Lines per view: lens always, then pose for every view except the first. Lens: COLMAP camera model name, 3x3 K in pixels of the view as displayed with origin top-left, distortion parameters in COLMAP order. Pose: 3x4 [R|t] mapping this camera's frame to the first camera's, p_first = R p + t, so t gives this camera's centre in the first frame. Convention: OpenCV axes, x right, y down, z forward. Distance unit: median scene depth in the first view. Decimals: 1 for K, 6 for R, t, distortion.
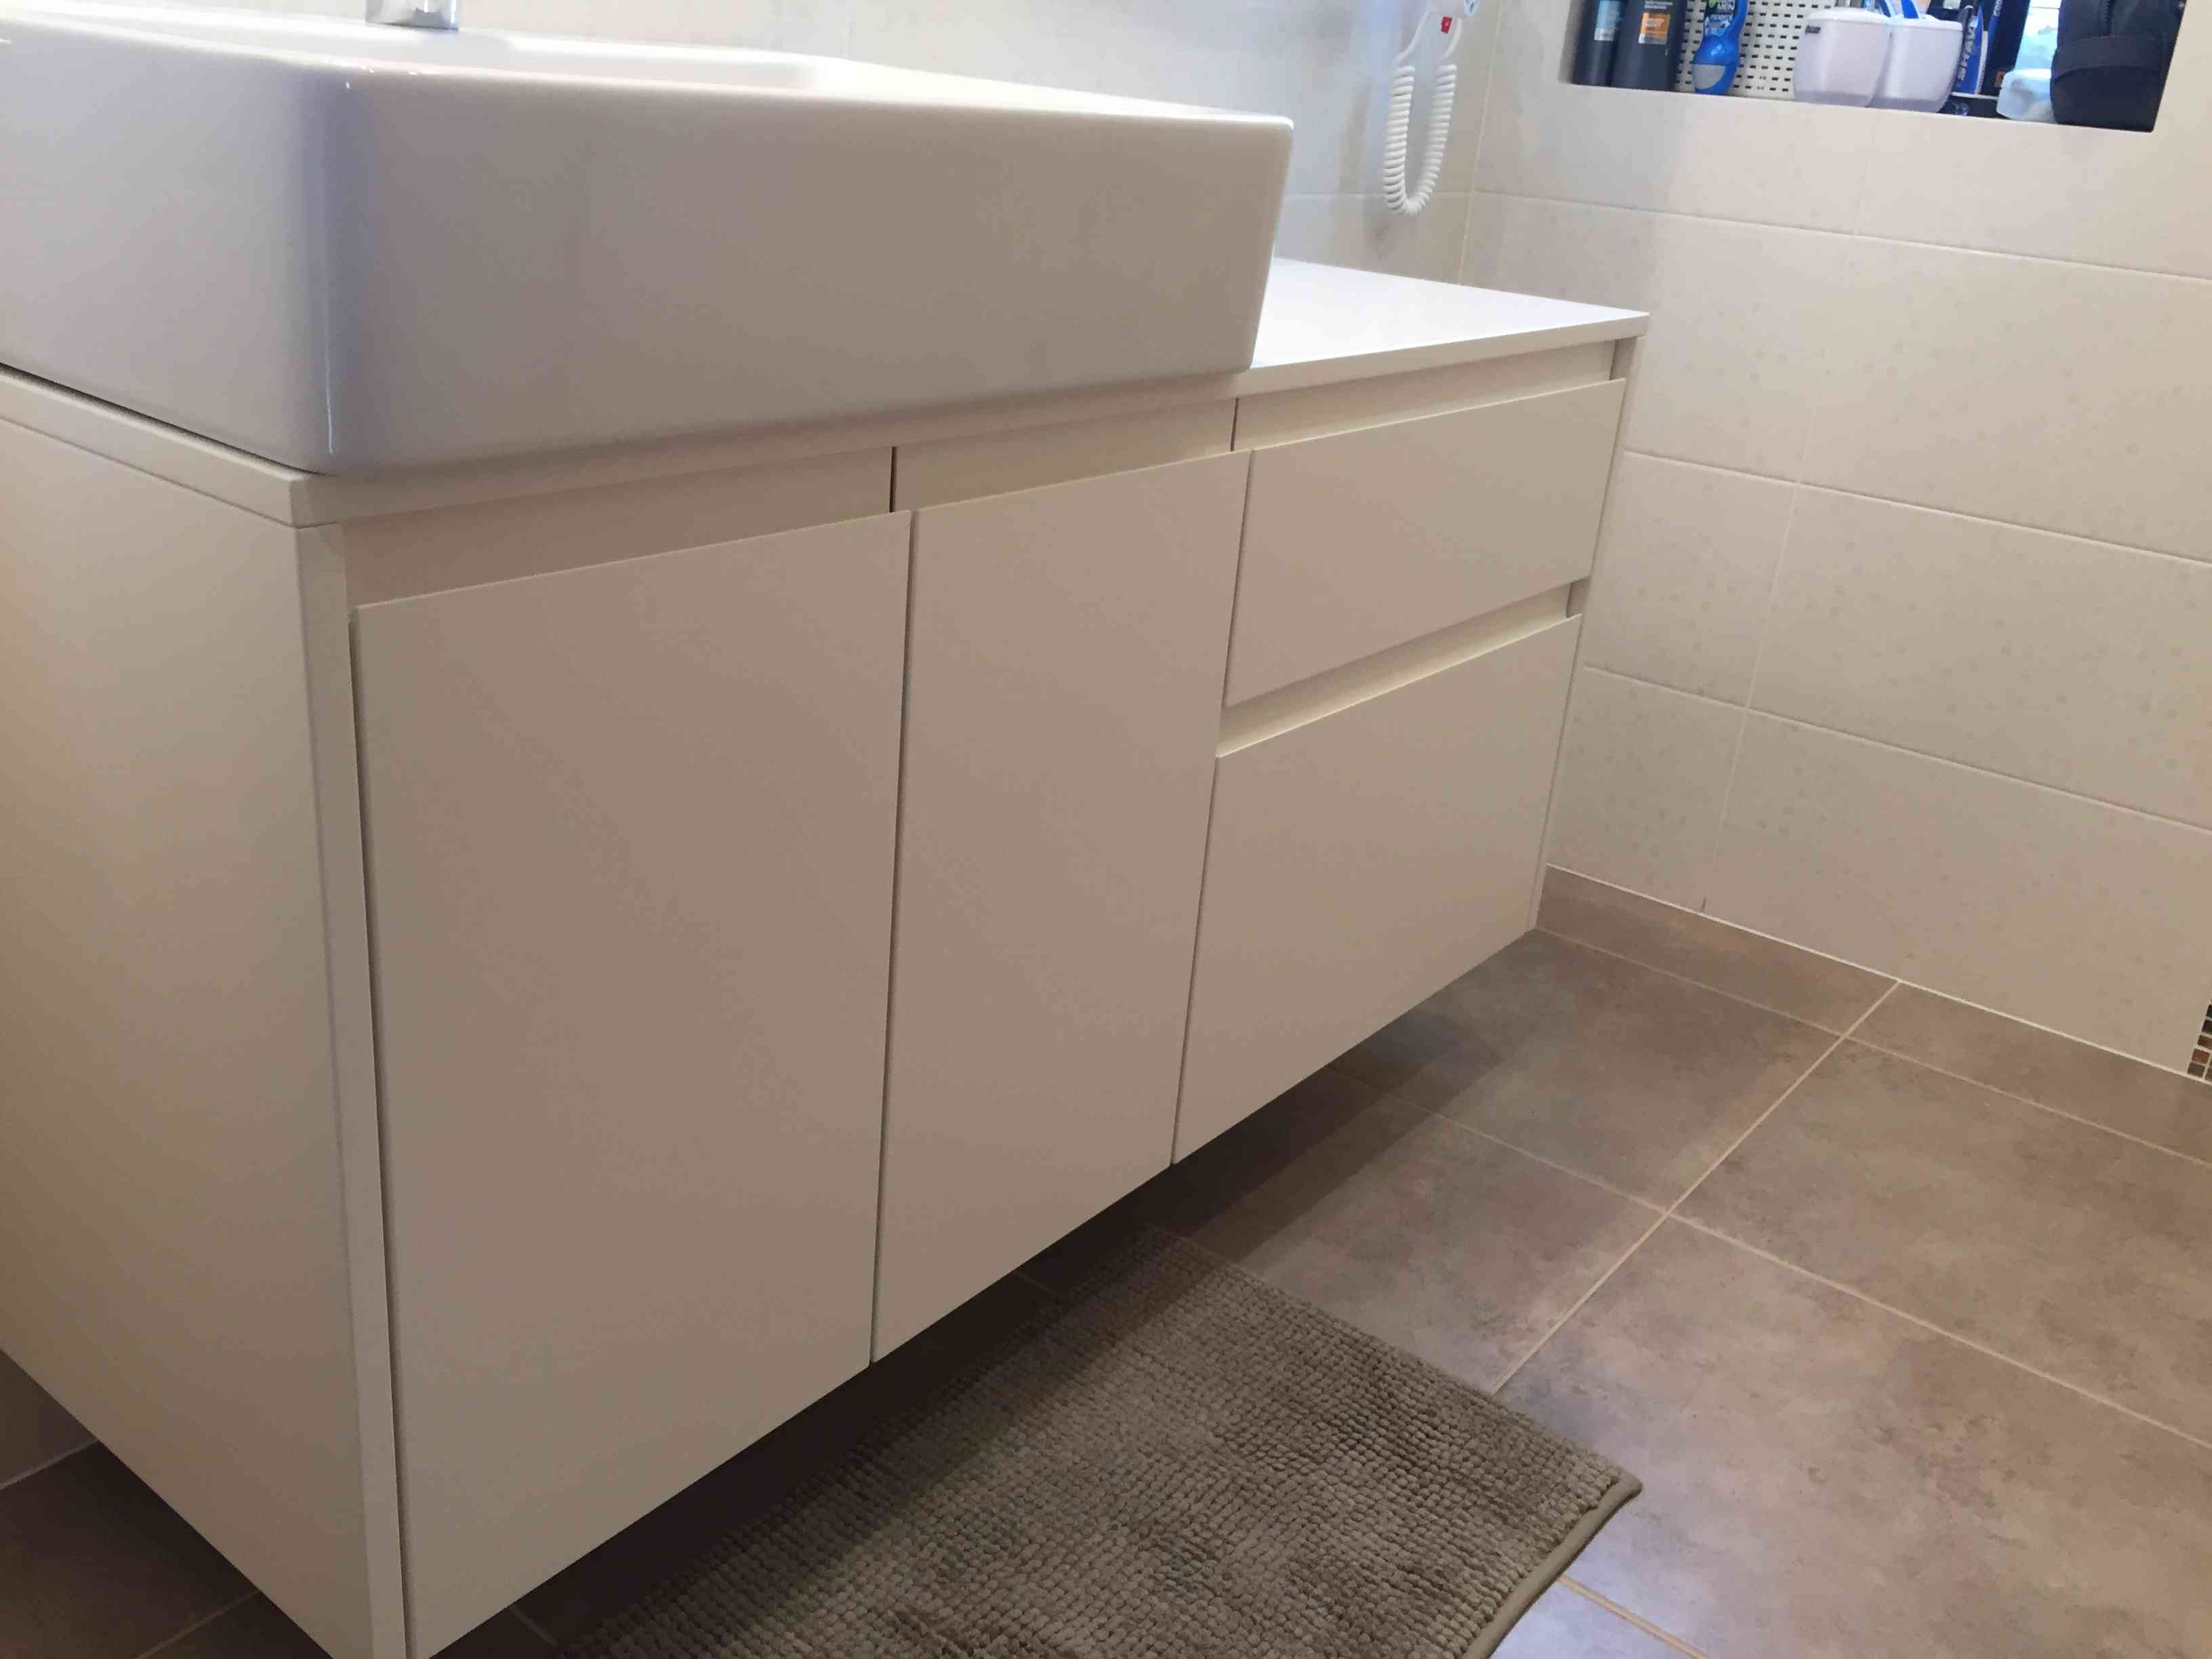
lens RADIAL K [[1922.9, 0, 1106.0], [0, 1922.9, 829.5], [0, 0, 1]] dist [0.102402, -0.142571]
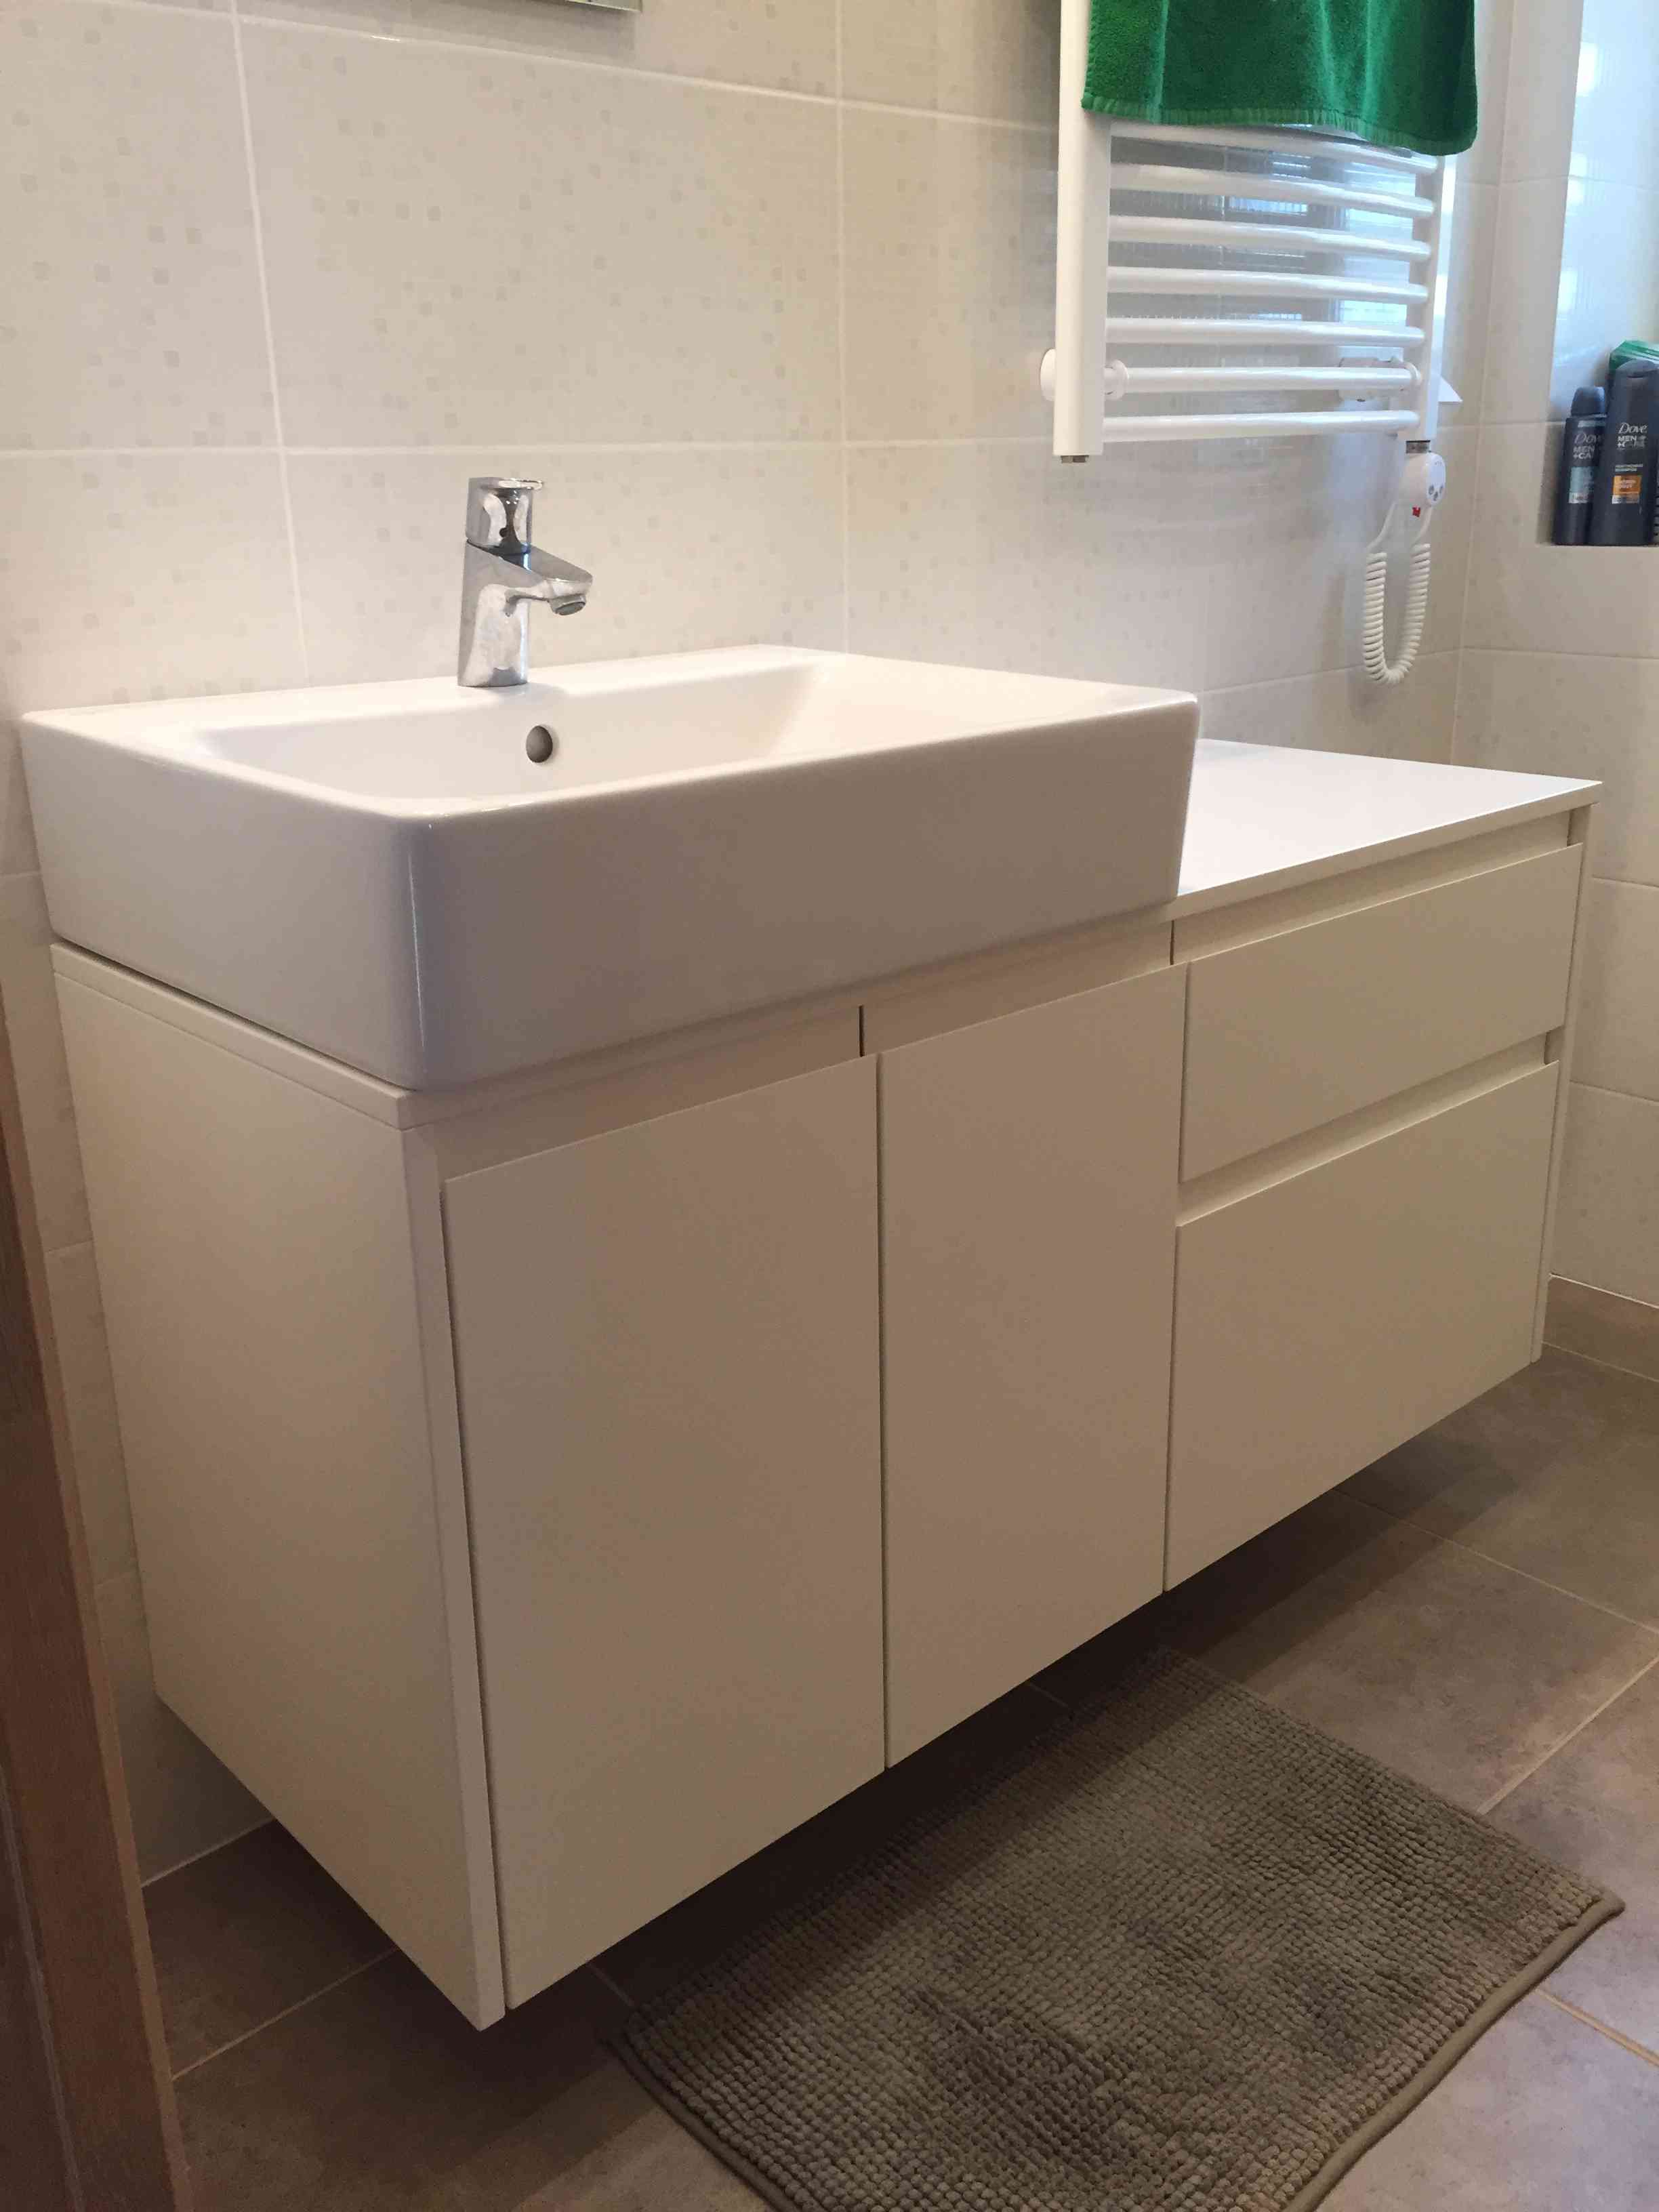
lens RADIAL K [[1922.9, 0, 829.5], [0, 1922.9, 1106.0], [0, 0, 1]] dist [0.102402, -0.142571]
pose [[0.980415, -0.043649, -0.192044, 0.079272], [0.031740, 0.997403, -0.064658, -0.041839], [0.194368, 0.057297, 0.979254, -0.152309]]
